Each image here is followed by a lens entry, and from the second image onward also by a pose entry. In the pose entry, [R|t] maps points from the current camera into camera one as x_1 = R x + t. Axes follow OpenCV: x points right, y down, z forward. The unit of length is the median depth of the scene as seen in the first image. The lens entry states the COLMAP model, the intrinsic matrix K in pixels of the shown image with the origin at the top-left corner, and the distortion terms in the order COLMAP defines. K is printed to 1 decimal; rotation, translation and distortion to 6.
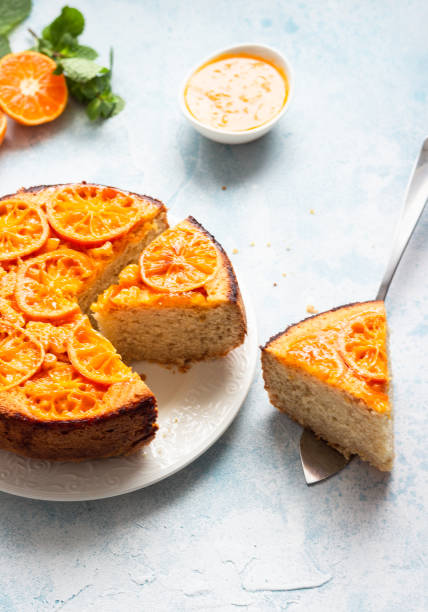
lens RADIAL K [[1655.5, 0, 212.0], [0, 1655.5, 300.7], [0, 0, 1]] dist [0.030183, 0.000000]
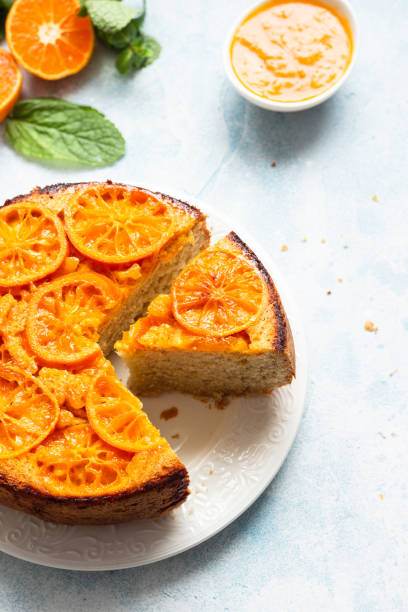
lens RADIAL K [[1590.5, 0, 204.3], [0, 1590.5, 309.1], [0, 0, 1]] dist [0.020108, 0.000000]
pose [[0.999185, 0.025300, -0.031456, -0.000905], [-0.018105, 0.977327, 0.210961, -0.189987], [0.036080, -0.210220, 0.976988, 0.196641]]
